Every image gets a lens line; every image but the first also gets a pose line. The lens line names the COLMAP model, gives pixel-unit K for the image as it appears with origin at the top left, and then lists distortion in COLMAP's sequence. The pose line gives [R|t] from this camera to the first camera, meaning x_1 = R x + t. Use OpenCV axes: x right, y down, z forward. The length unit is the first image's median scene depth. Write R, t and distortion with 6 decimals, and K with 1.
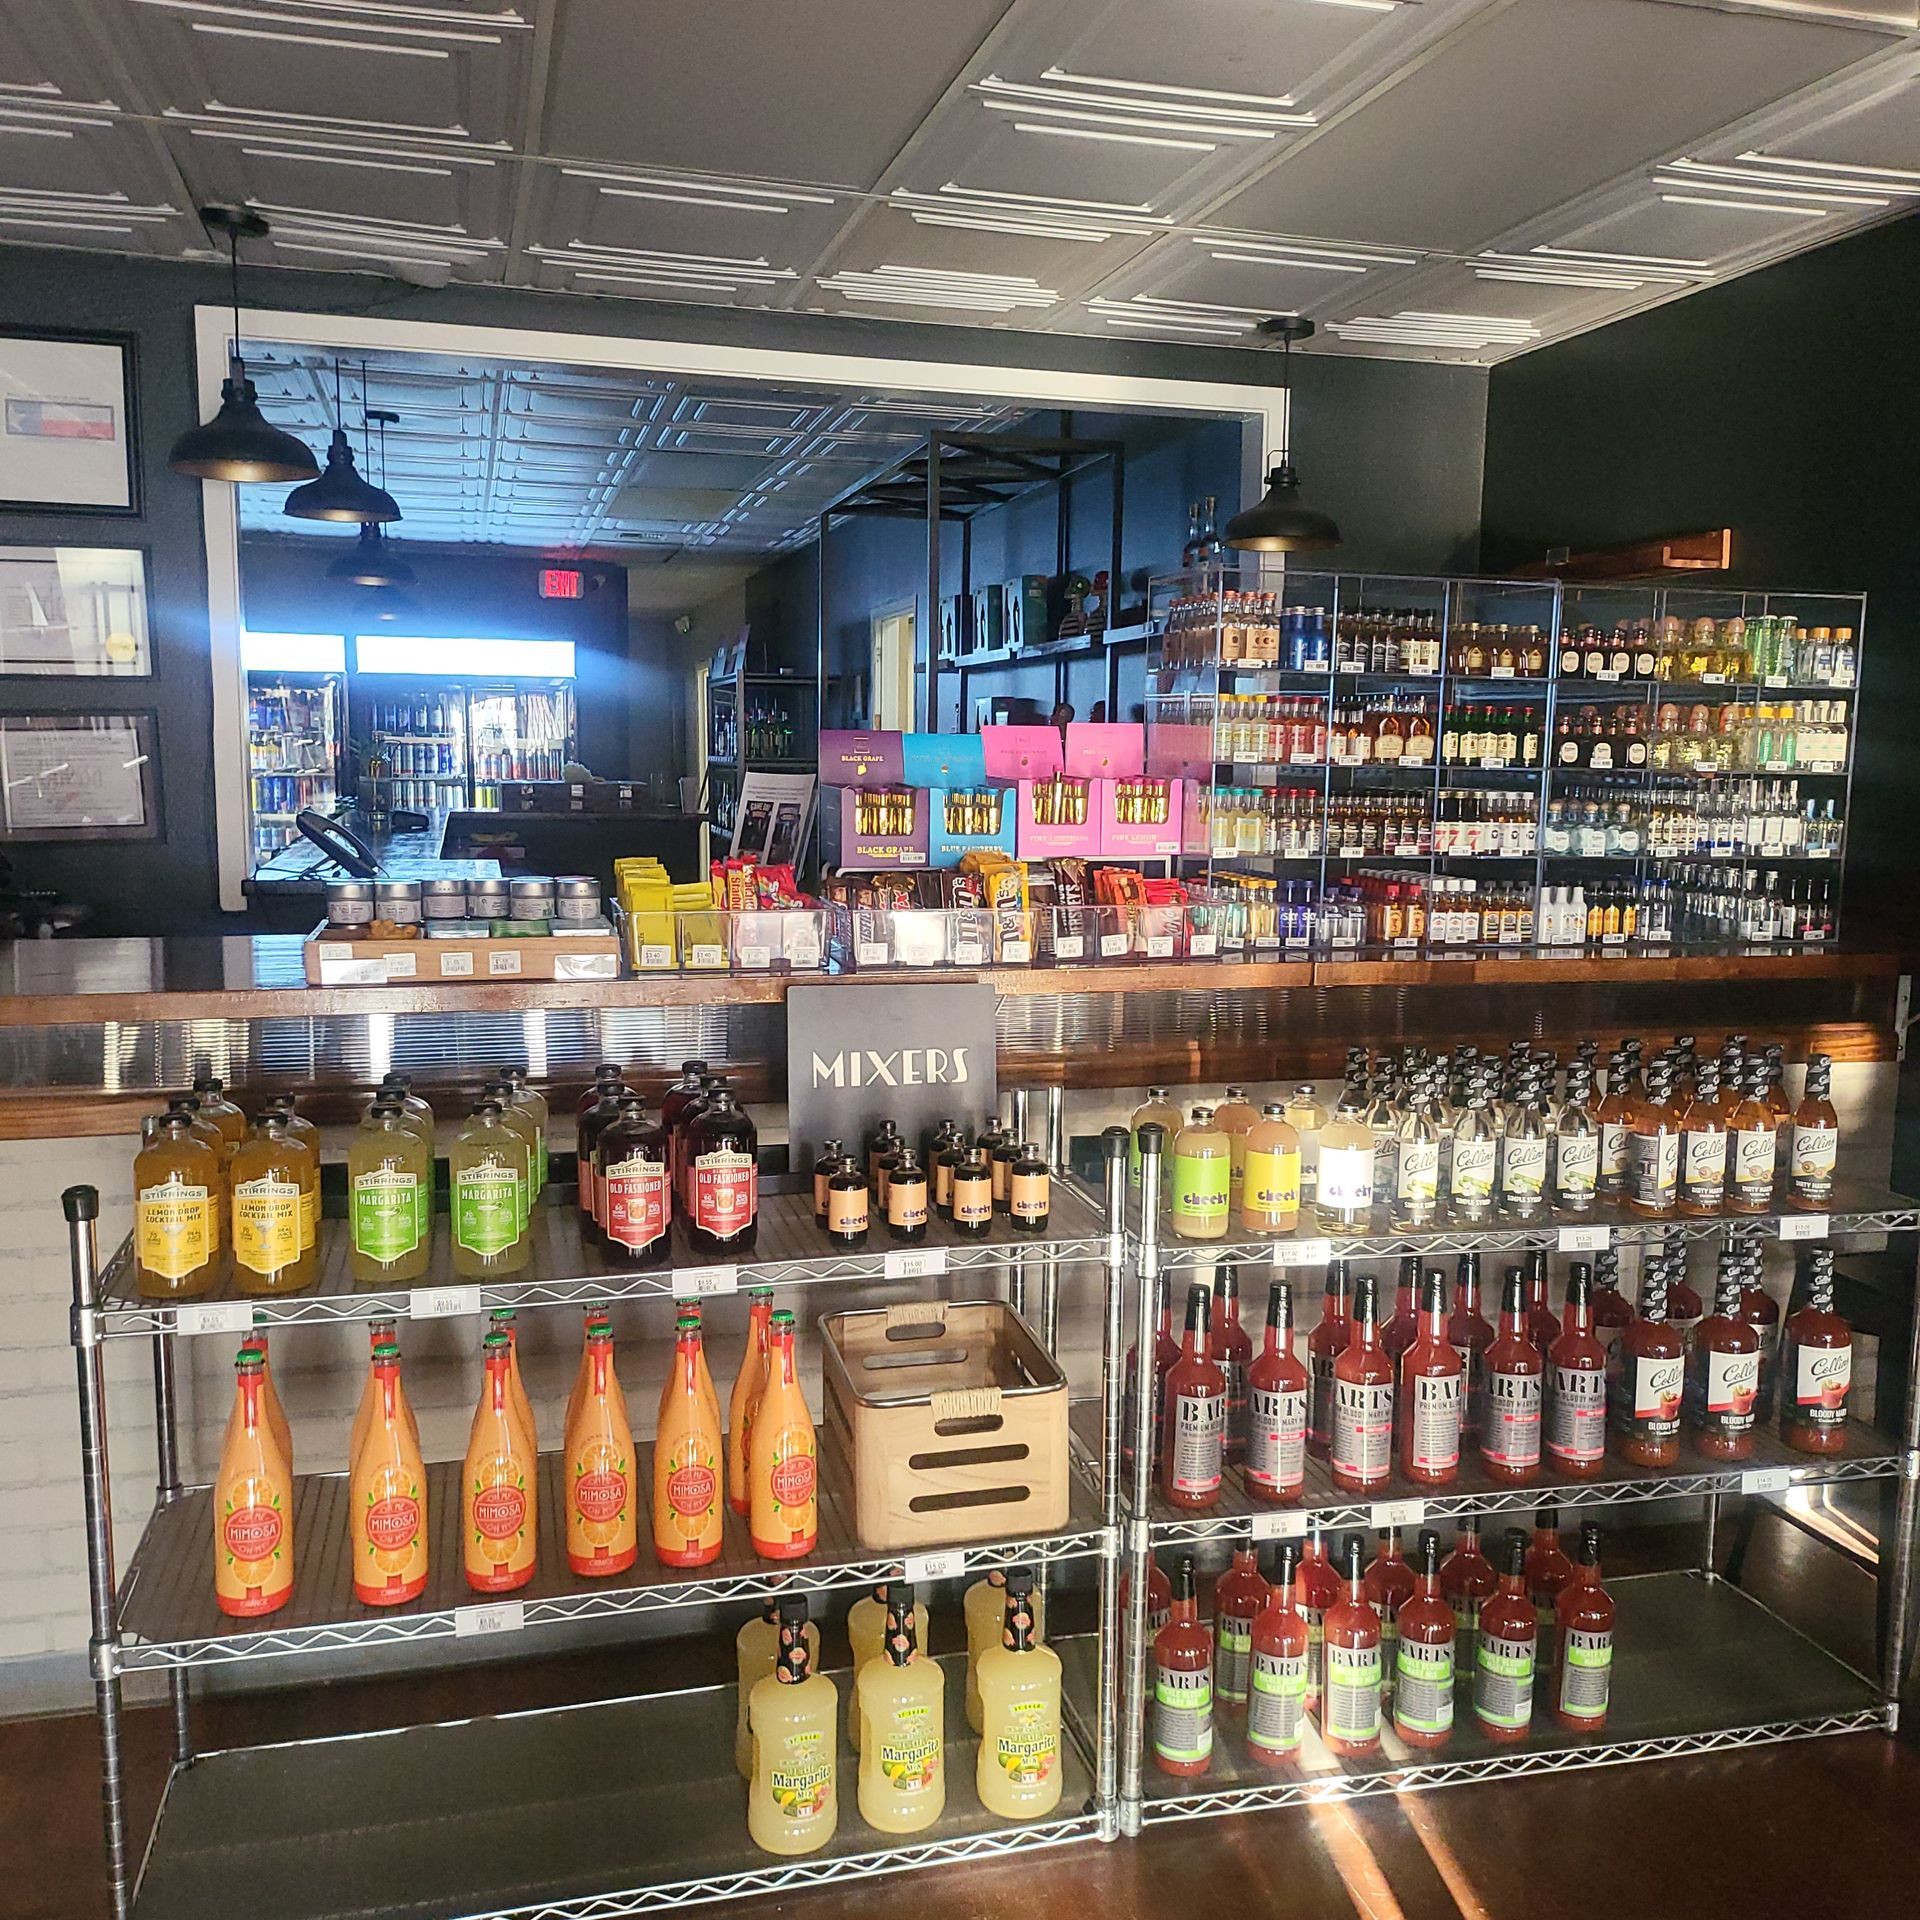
lens RADIAL K [[1738.4, 0, 963.2], [0, 1738.4, 961.2], [0, 0, 1]] dist [-0.001051, 0.000000]
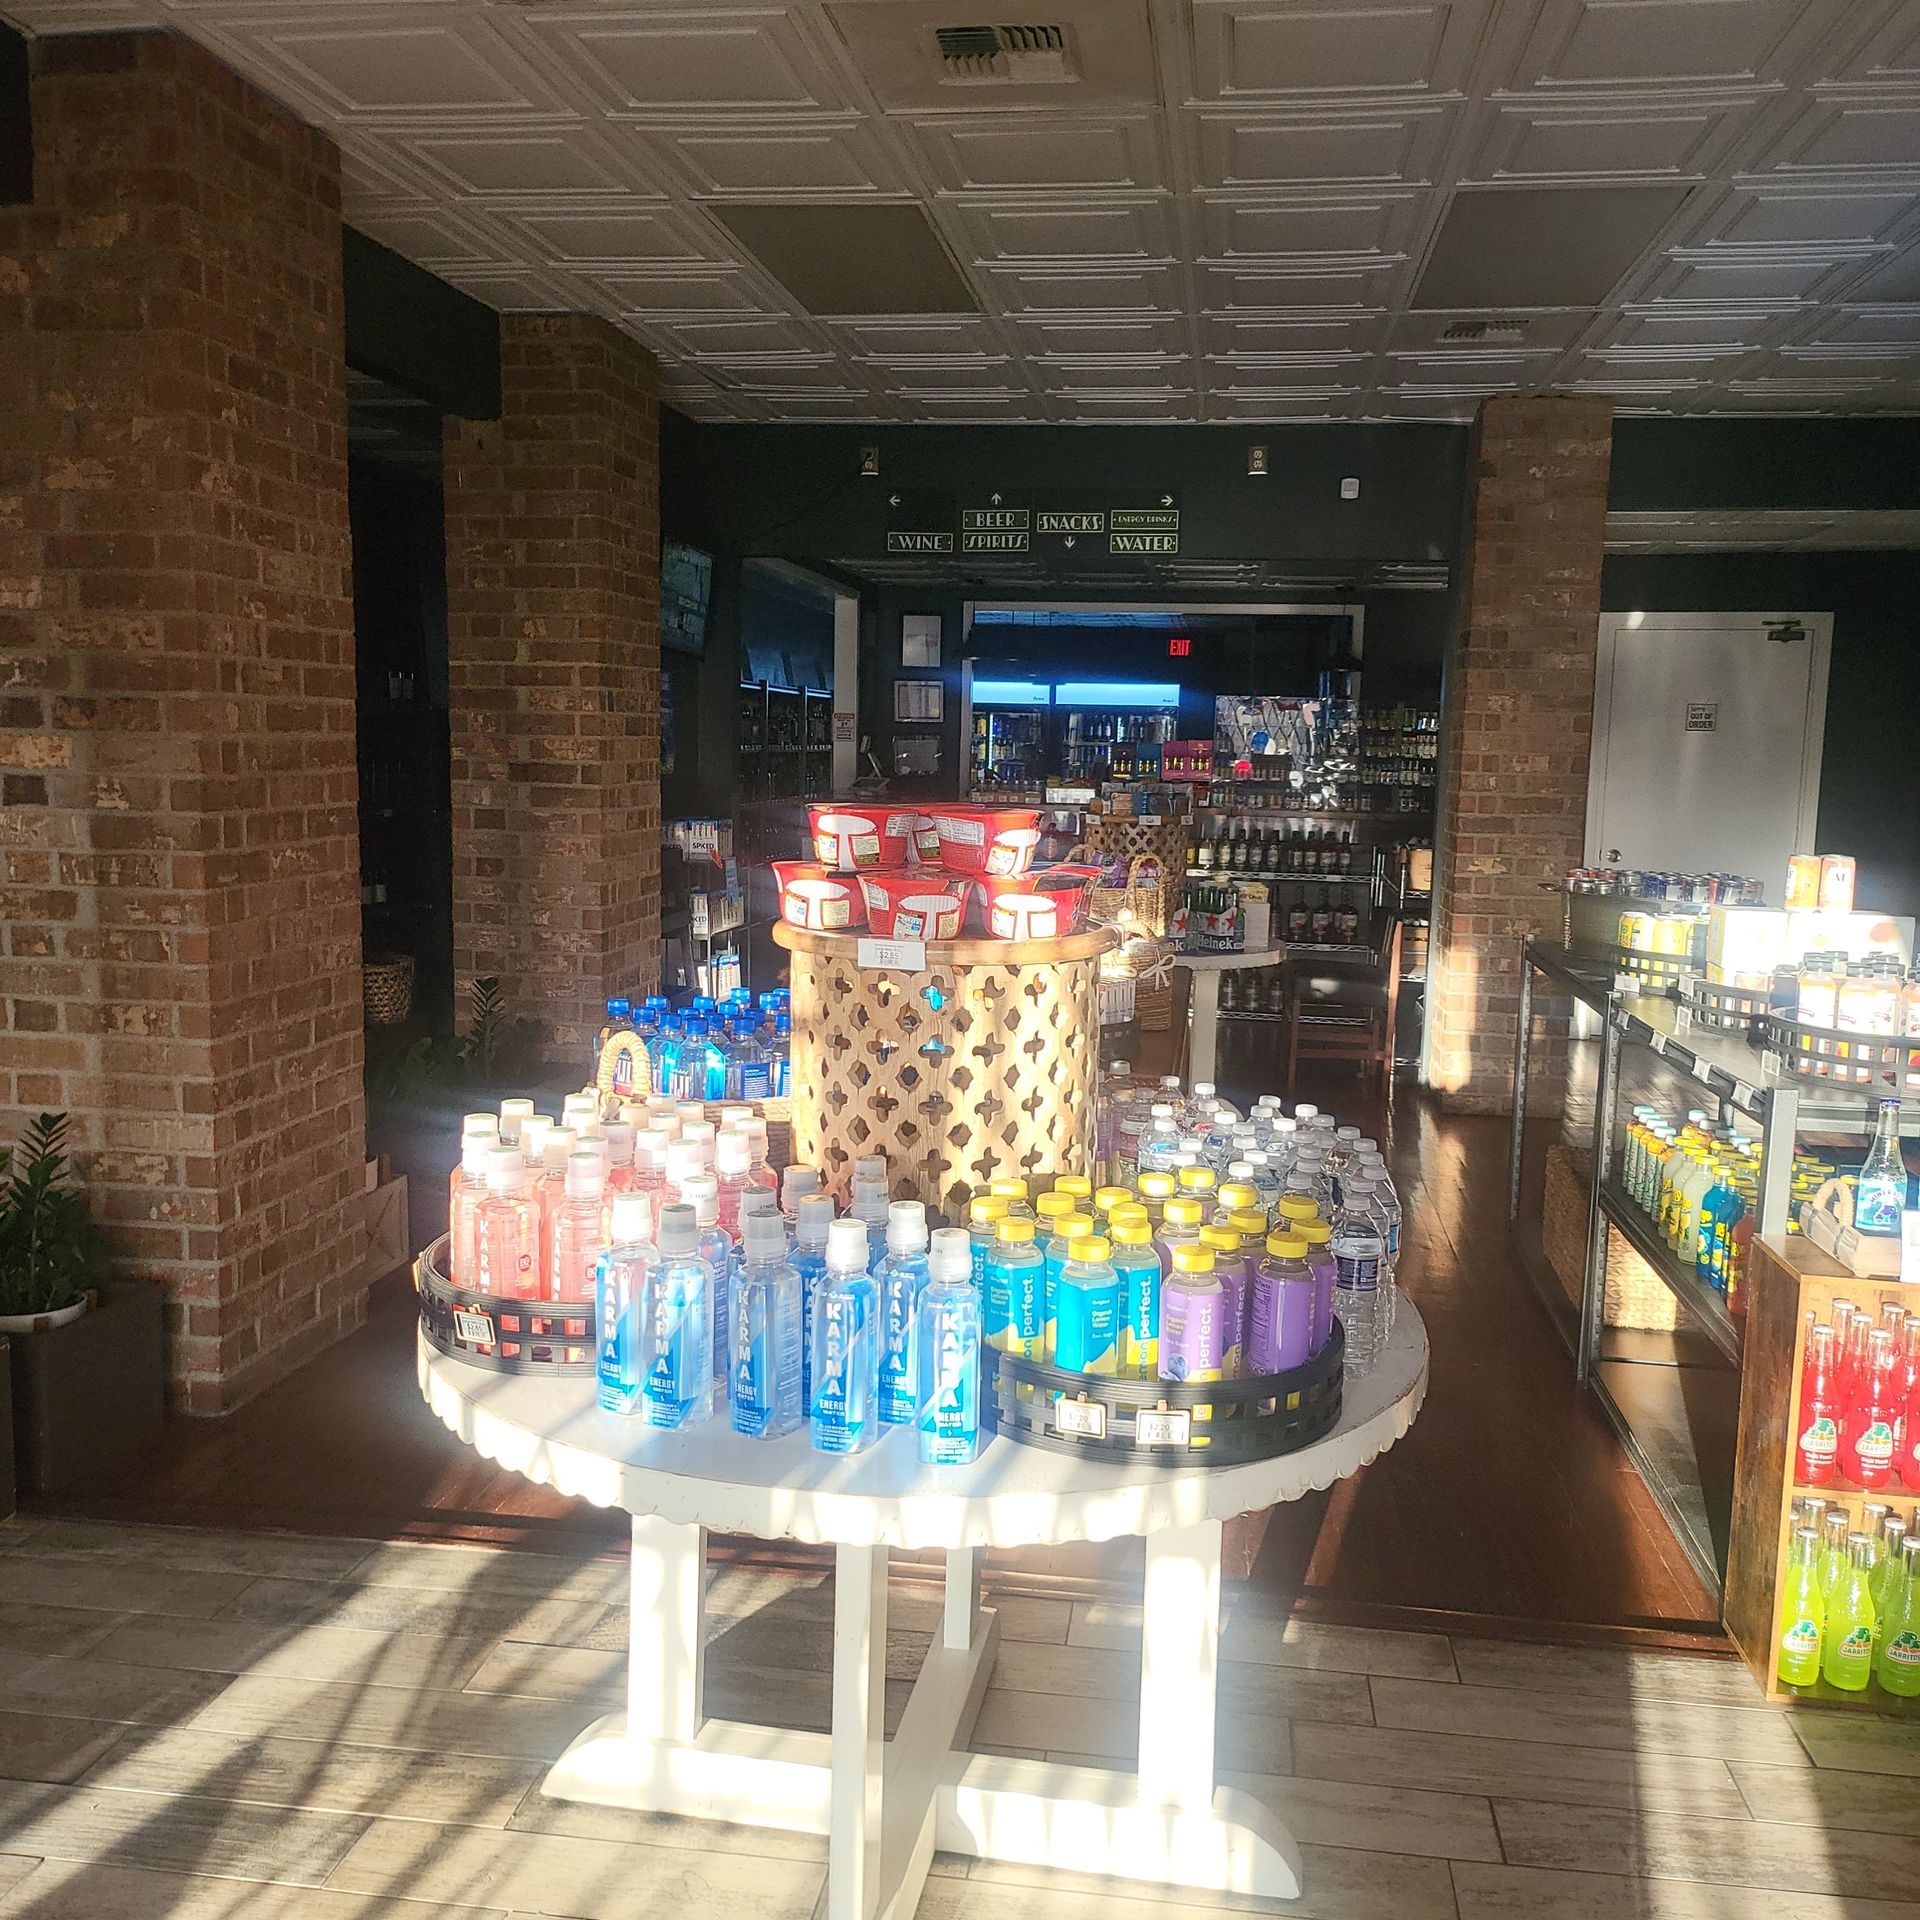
lens RADIAL K [[1738.4, 0, 960.4], [0, 1738.4, 959.0], [0, 0, 1]] dist [-0.001051, 0.000000]
pose [[0.919696, 0.057845, -0.388346, 0.965446], [-0.056695, 0.998287, 0.014429, 0.260336], [0.388516, 0.008747, 0.921401, -2.254064]]
